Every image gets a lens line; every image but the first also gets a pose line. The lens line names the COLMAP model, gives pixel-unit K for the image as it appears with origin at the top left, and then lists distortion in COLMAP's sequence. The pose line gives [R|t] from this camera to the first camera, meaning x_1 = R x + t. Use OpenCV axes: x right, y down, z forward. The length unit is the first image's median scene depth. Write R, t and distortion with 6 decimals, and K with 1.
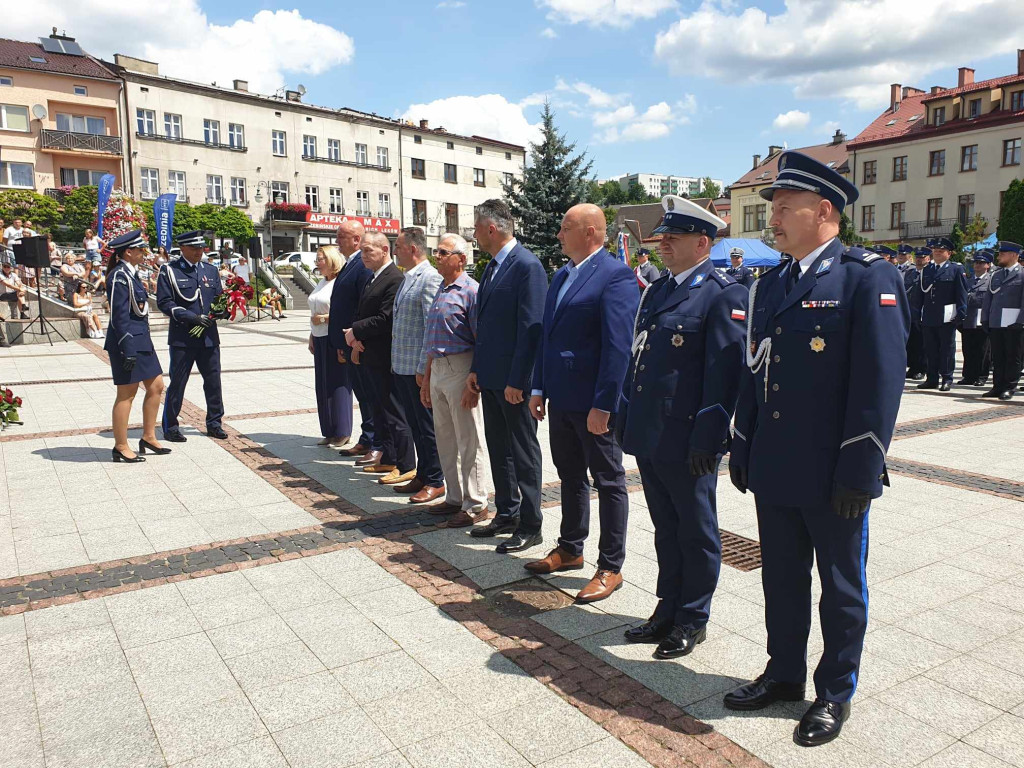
lens RADIAL K [[796.1, 0, 512.0], [0, 796.1, 384.0], [0, 0, 1]] dist [-0.016070, 0.032187]
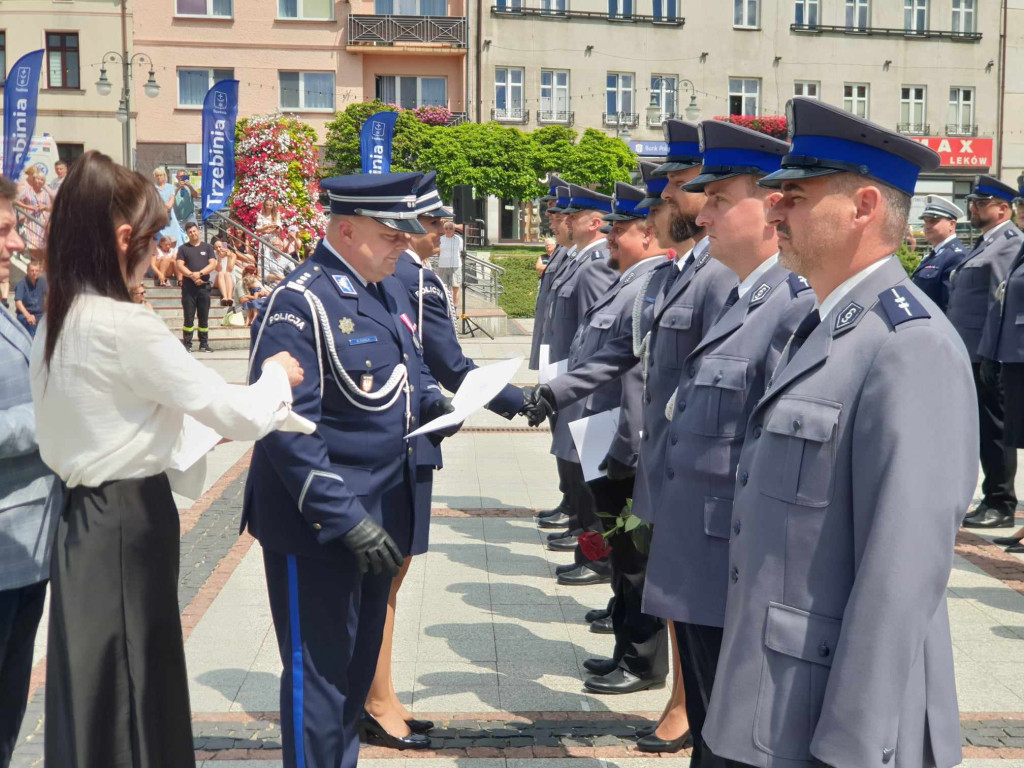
lens RADIAL K [[1493.6, 0, 522.5], [0, 1493.6, 414.0], [0, 0, 1]] dist [0.115802, -0.144937]
pose [[0.853270, 0.060257, -0.517976, 0.120973], [-0.074233, 0.997221, -0.006277, -0.011095], [0.516158, 0.043807, 0.855372, 0.067141]]
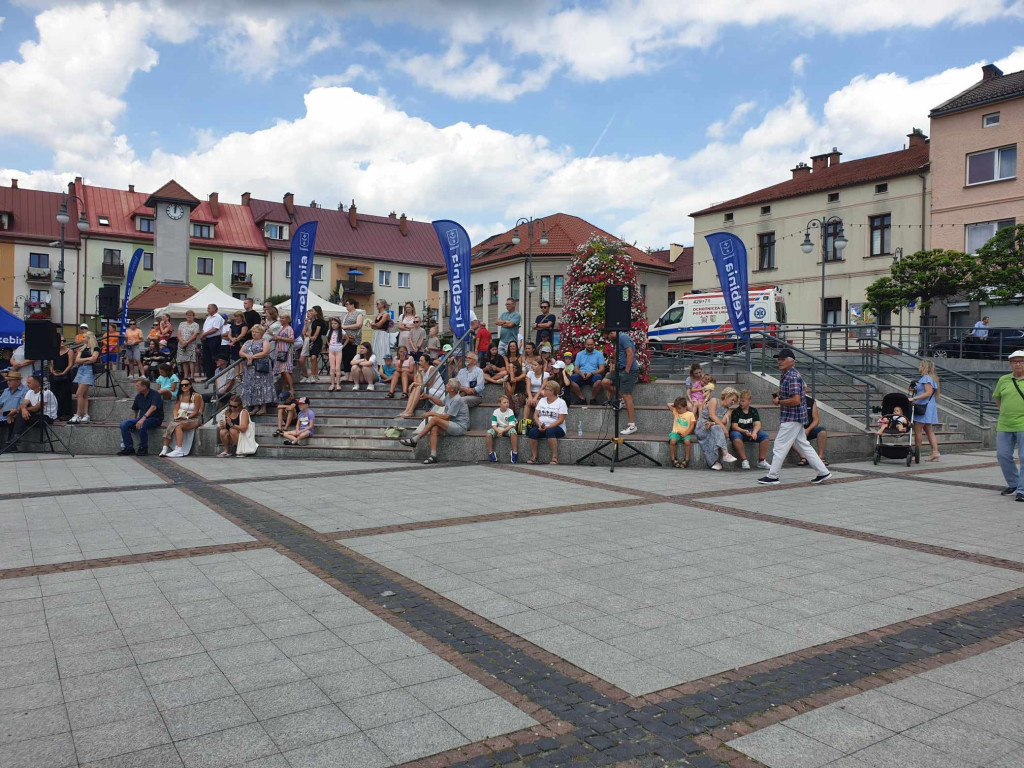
lens RADIAL K [[804.3, 0, 527.7], [0, 804.3, 368.3], [0, 0, 1]] dist [0.019396, -0.003413]
pose [[-0.002084, -0.006861, -0.999974, 0.070669], [-0.130036, 0.991488, -0.006532, -0.057261], [0.991507, 0.130019, -0.002959, 0.431429]]
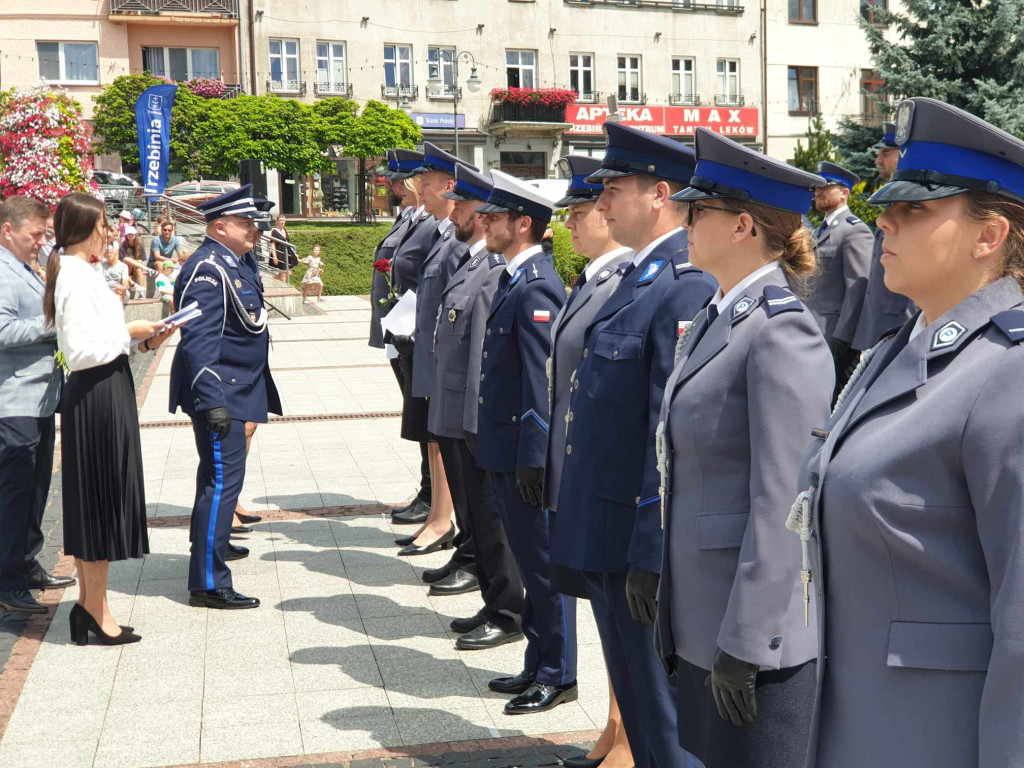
lens RADIAL K [[1486.1, 0, 537.0], [0, 1486.1, 389.7], [0, 0, 1]] dist [0.155382, -0.333800]
pose [[0.924991, 0.025864, -0.379107, 0.110634], [-0.032711, 0.999397, -0.011629, -0.012434], [0.378578, 0.023157, 0.925280, 0.071704]]
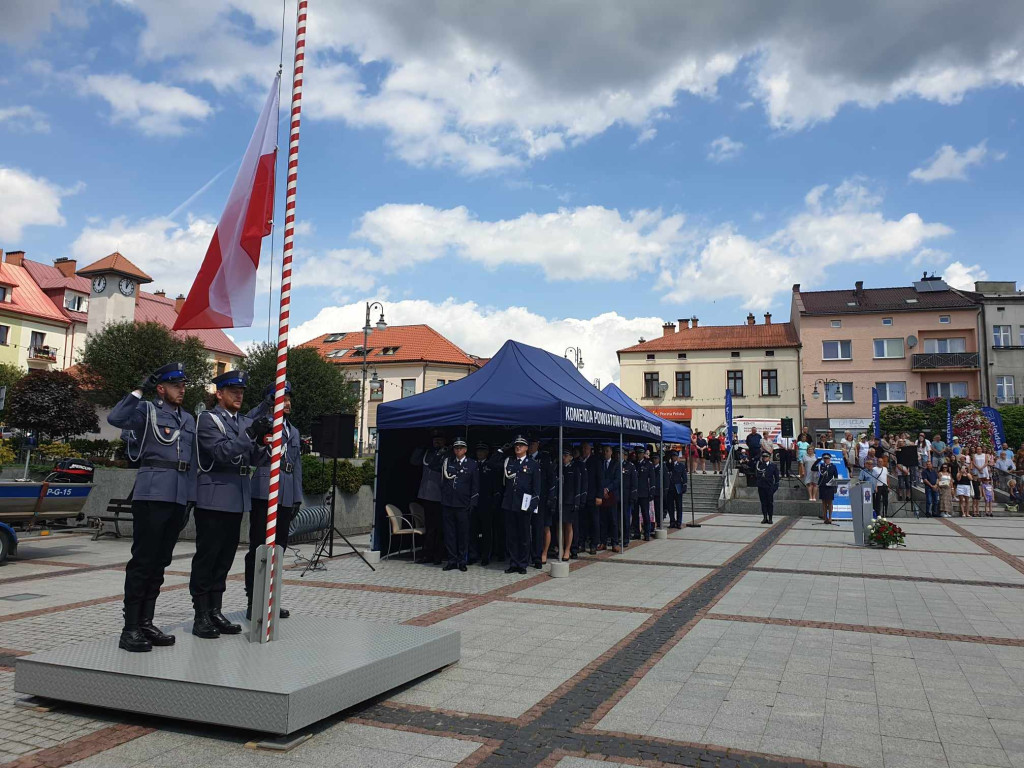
lens RADIAL K [[804.3, 0, 527.7], [0, 804.3, 368.3], [0, 0, 1]] dist [0.019396, -0.003413]
pose [[0.568423, -0.095172, -0.817213, 0.080571], [-0.120101, 0.973048, -0.196858, 0.018934], [0.813923, 0.210047, 0.541673, -0.142206]]
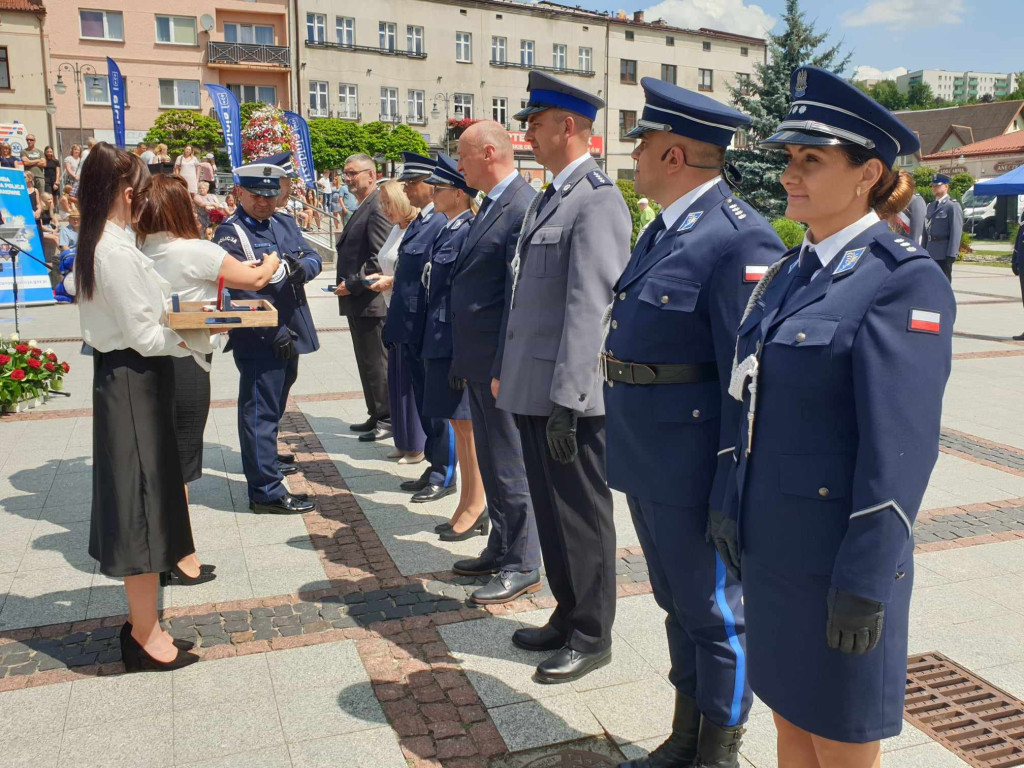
lens RADIAL K [[946.5, 0, 509.2], [0, 946.5, 371.2], [0, 0, 1]] dist [0.008946, -0.019139]
pose [[0.970124, 0.042189, -0.238912, 0.009266], [-0.032555, 0.998495, 0.044130, -0.004860], [0.240414, -0.035033, 0.970038, 0.022758]]
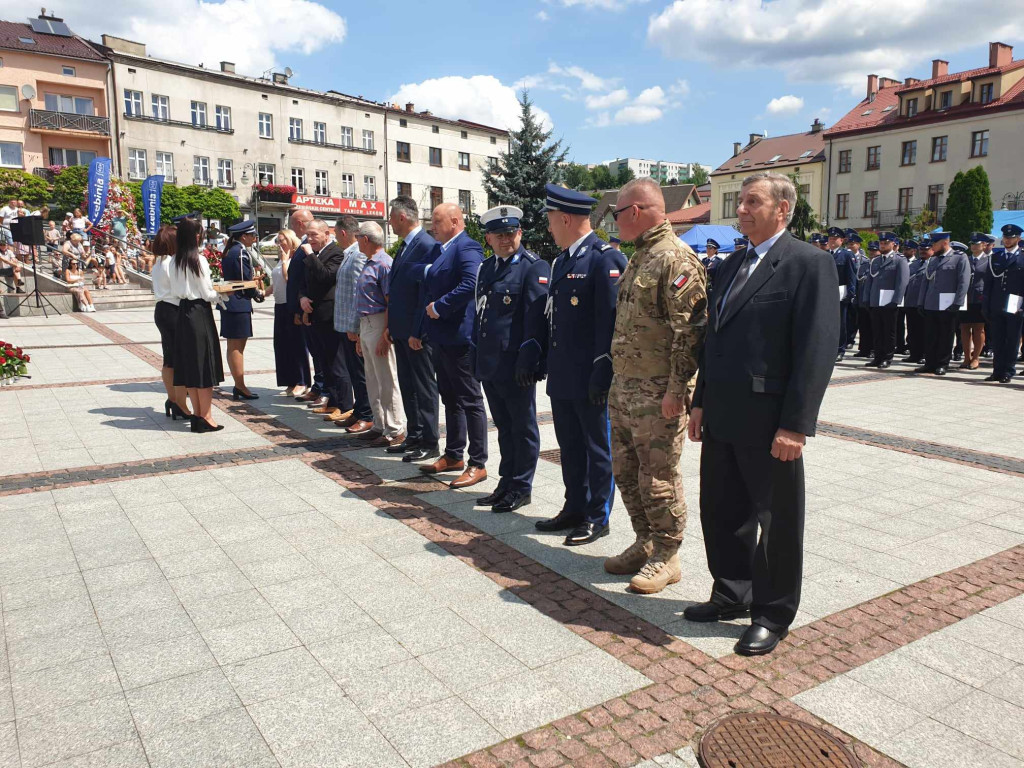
lens RADIAL K [[796.1, 0, 512.0], [0, 796.1, 384.0], [0, 0, 1]] dist [-0.016070, 0.032187]
pose [[0.999875, 0.008857, 0.013063, 0.011820], [-0.009118, 0.999757, 0.020086, 0.004273], [-0.012881, -0.020203, 0.999713, -0.026840]]
